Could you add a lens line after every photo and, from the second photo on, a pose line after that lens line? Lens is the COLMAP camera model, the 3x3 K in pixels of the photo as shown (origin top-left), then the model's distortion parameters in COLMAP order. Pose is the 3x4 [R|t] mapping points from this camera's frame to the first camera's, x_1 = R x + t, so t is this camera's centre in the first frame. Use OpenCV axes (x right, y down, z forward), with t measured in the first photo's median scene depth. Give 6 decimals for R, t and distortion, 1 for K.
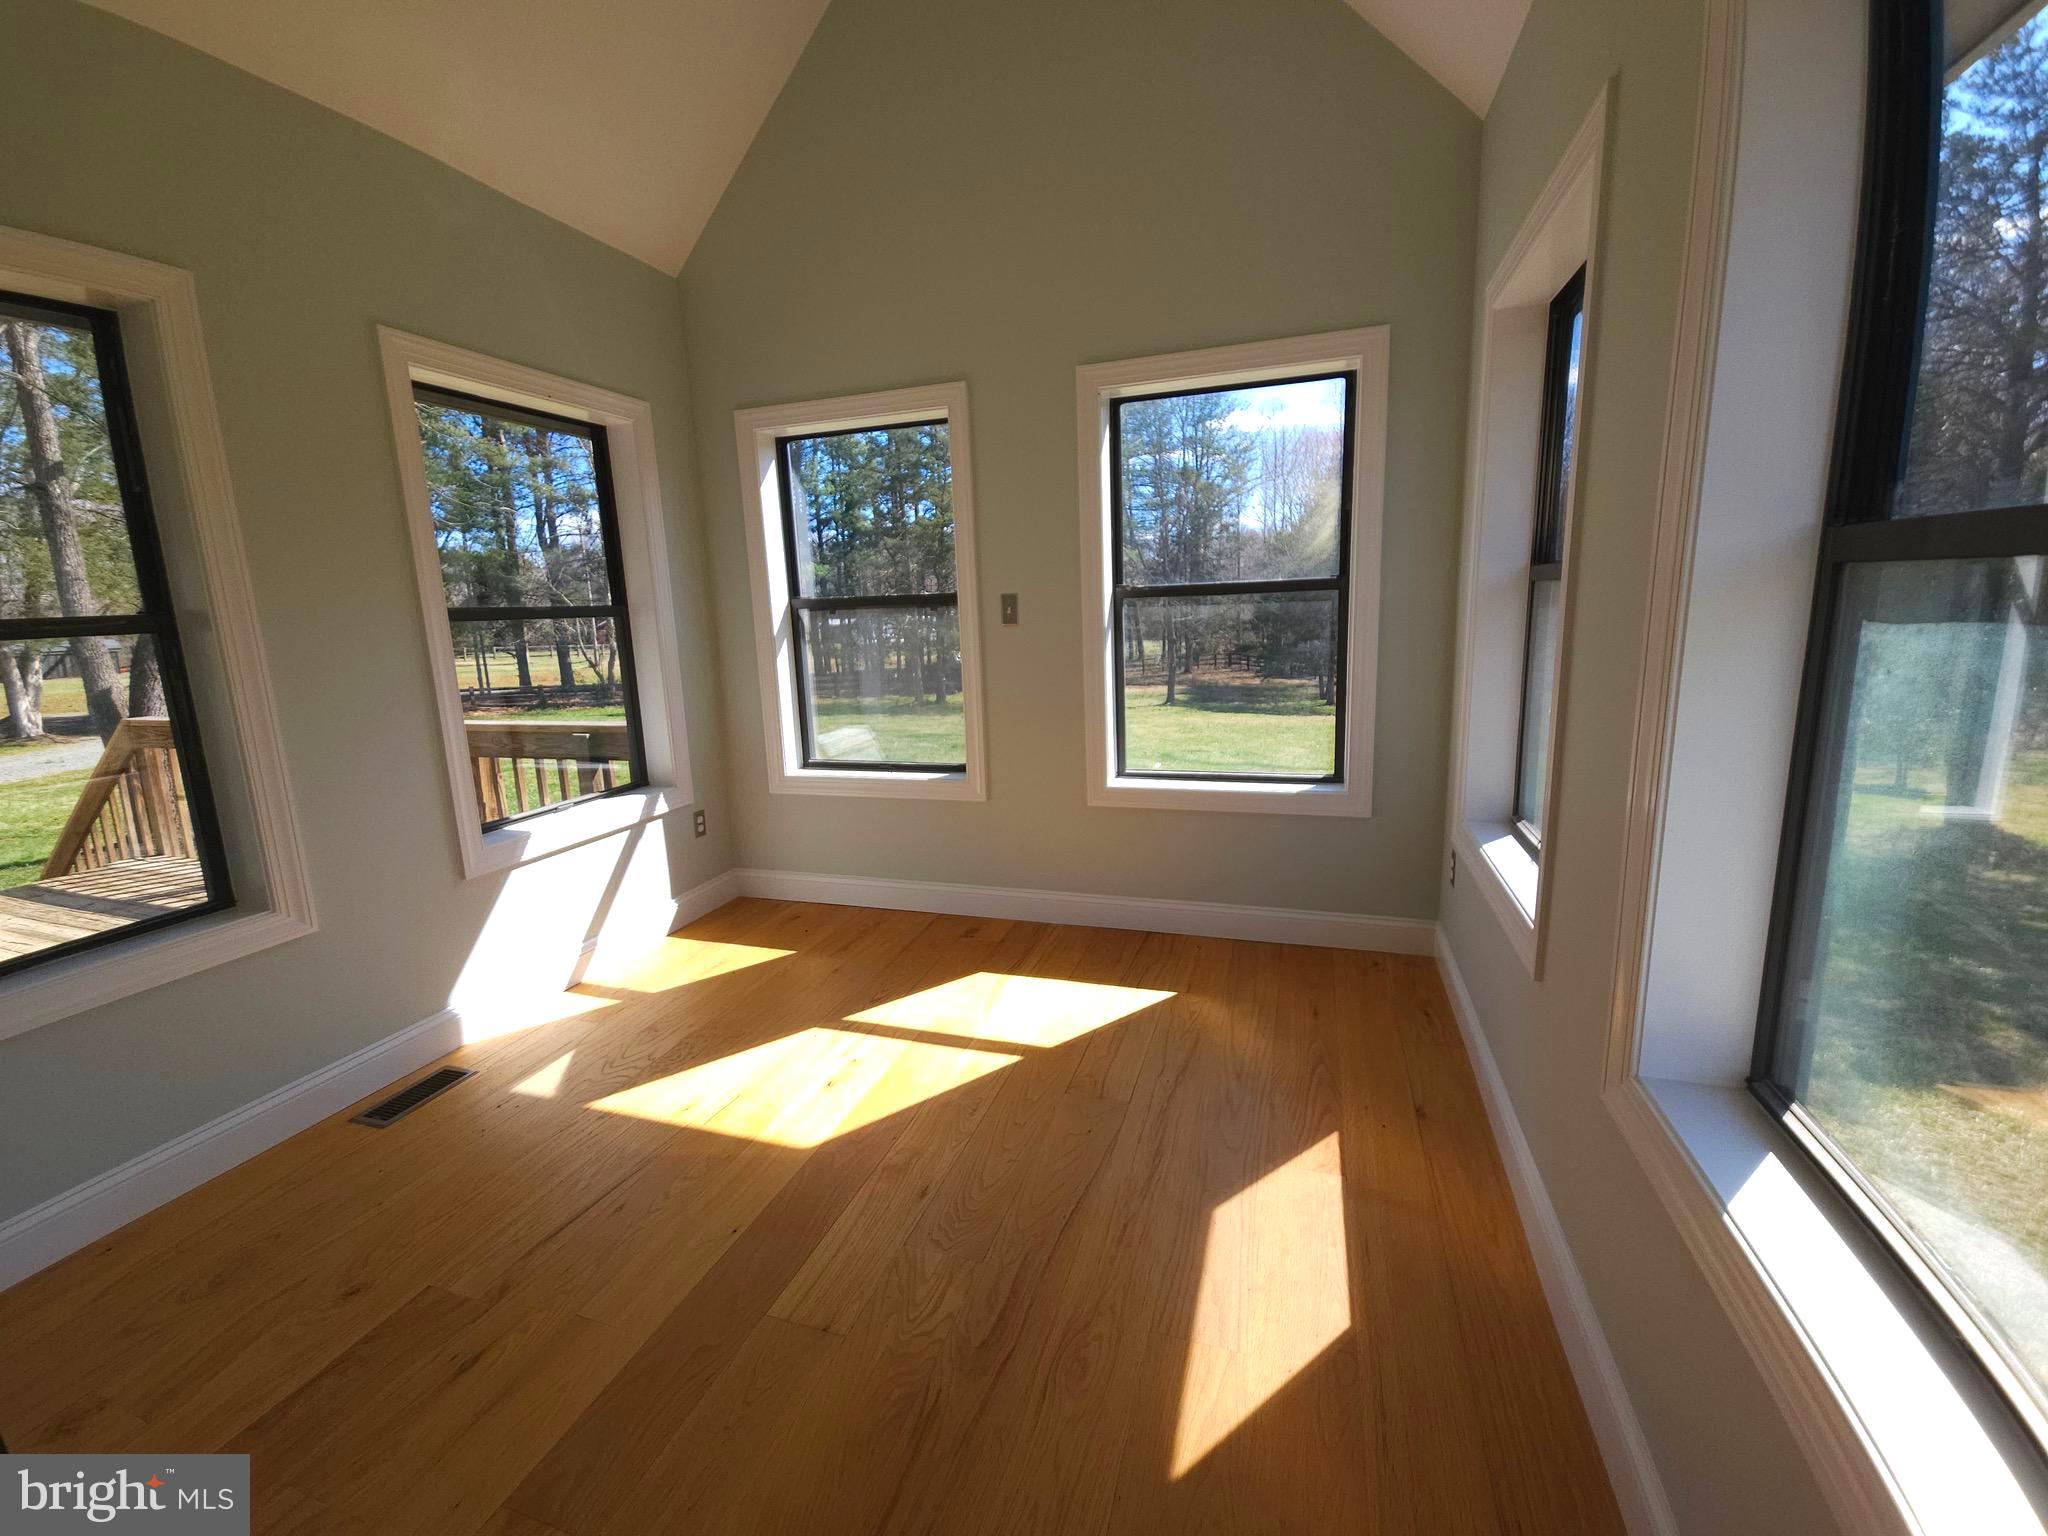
lens RADIAL K [[840.2, 0, 1024.6], [0, 840.2, 764.6], [0, 0, 1]] dist [0.016268, -0.008947]
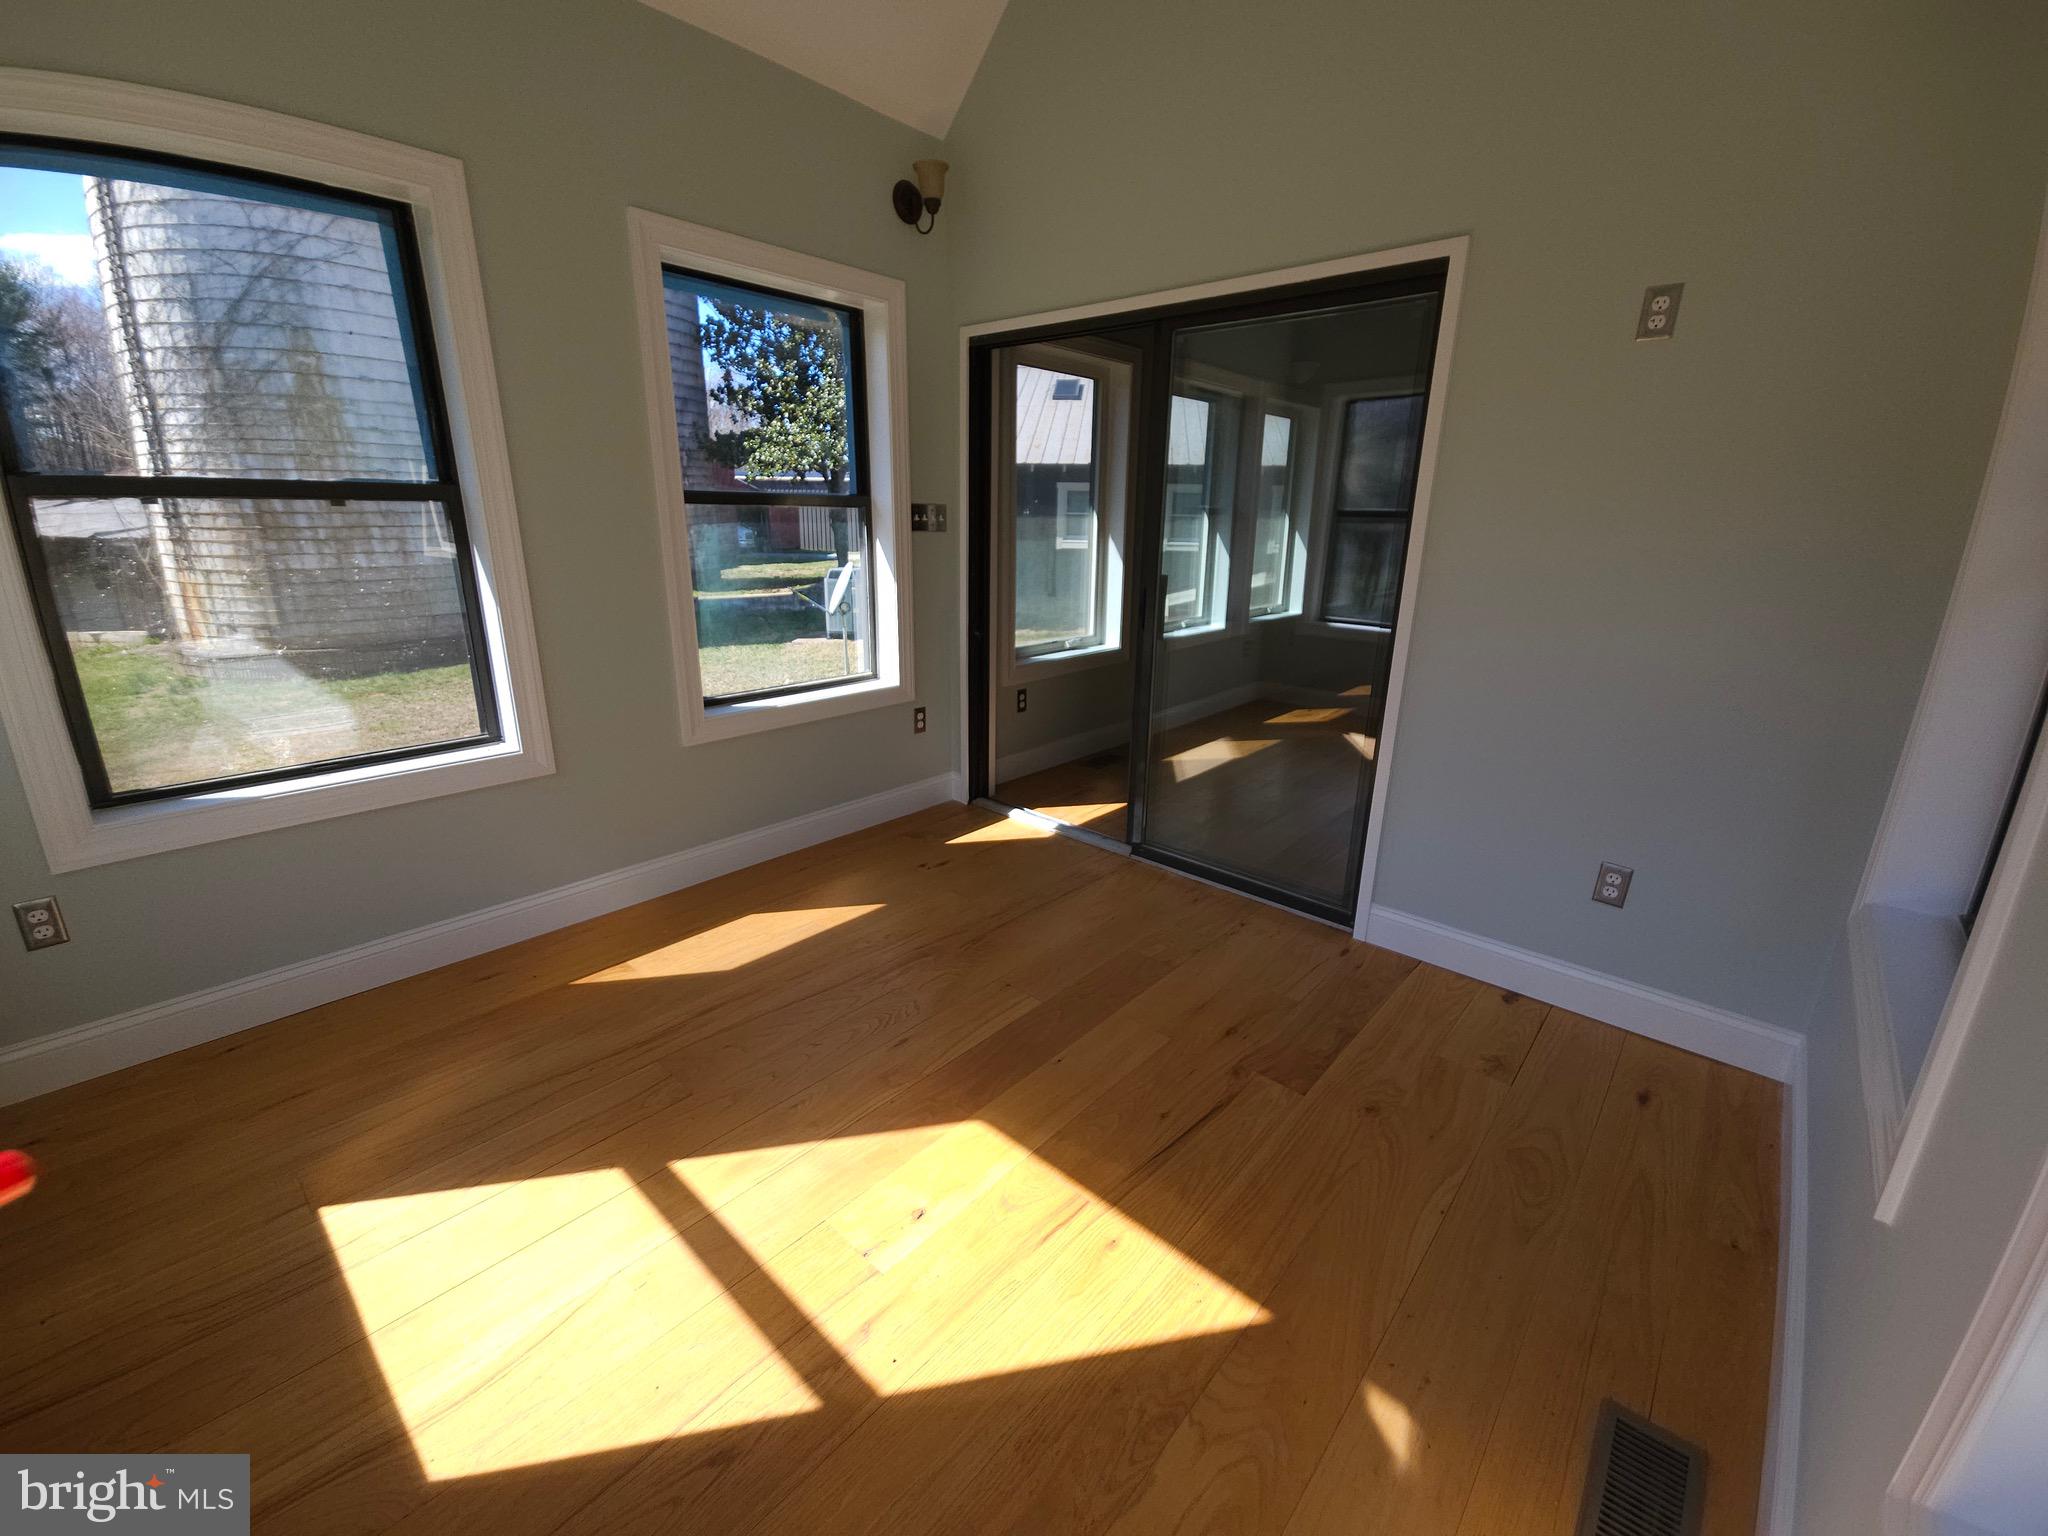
lens RADIAL K [[840.2, 0, 1027.1], [0, 840.2, 768.5], [0, 0, 1]] dist [0.016268, -0.008947]
pose [[-0.922049, -0.083262, 0.378013, -0.491967], [0.098636, 0.893810, 0.437464, -0.217775], [-0.374296, 0.440648, -0.815924, 1.239948]]
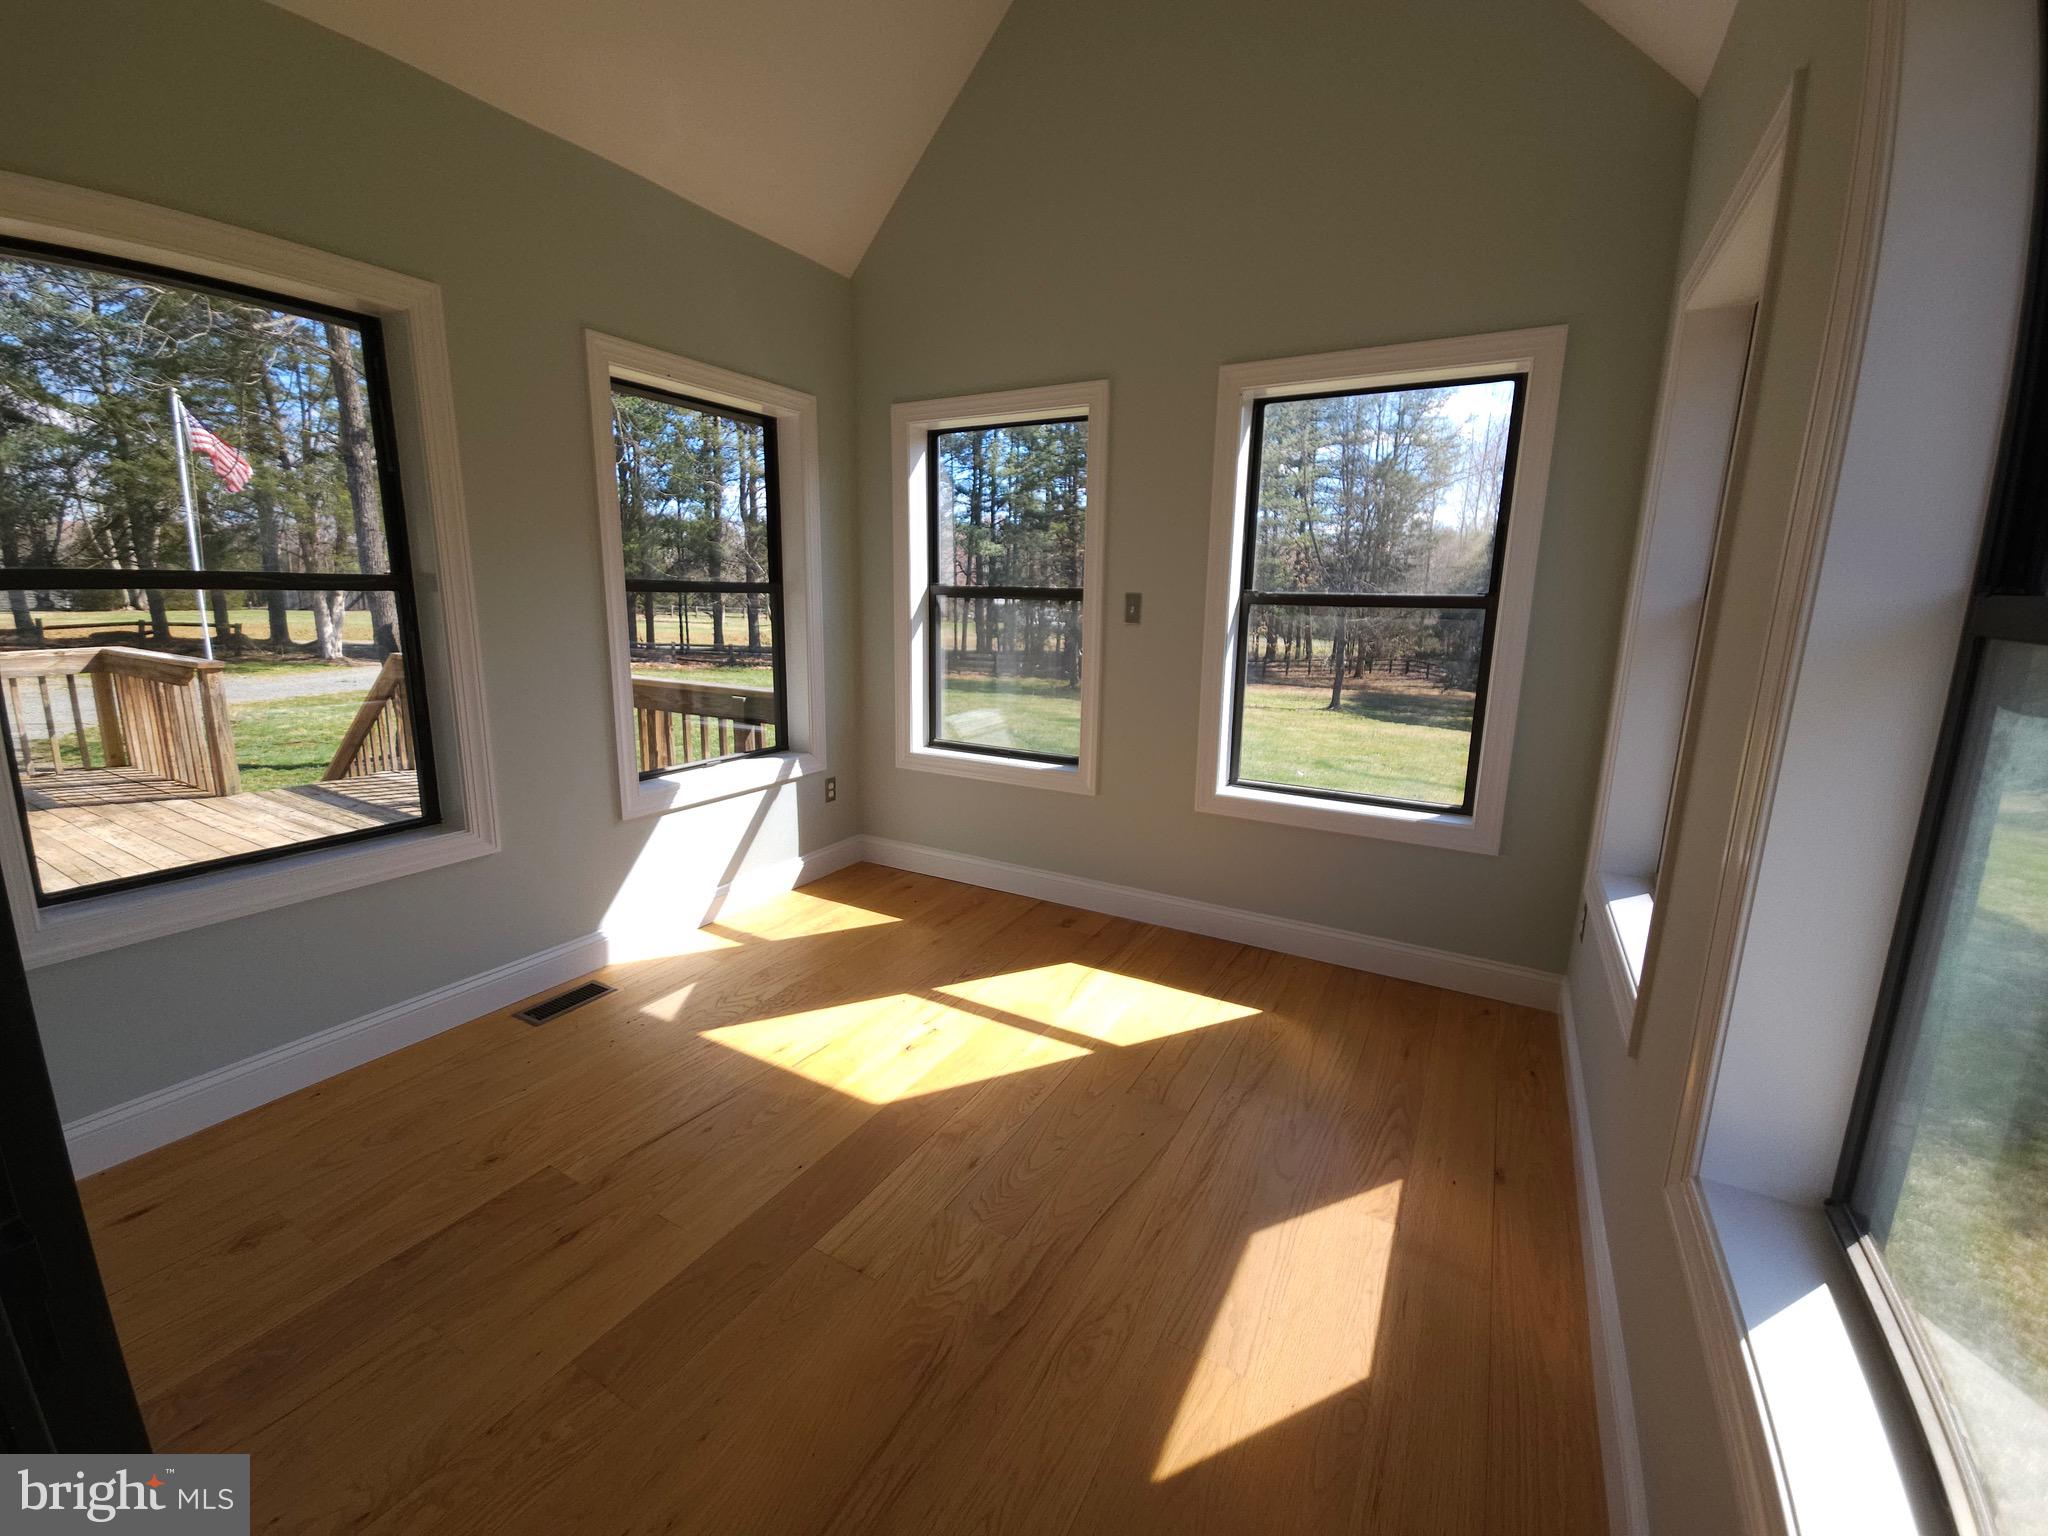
lens RADIAL K [[840.2, 0, 1021.5], [0, 840.2, 765.0], [0, 0, 1]] dist [0.016268, -0.008947]
pose [[0.979087, 0.093450, -0.180708, 0.060841], [-0.090284, 0.995585, 0.025684, -0.015175], [0.182310, -0.008832, 0.983201, -0.014250]]
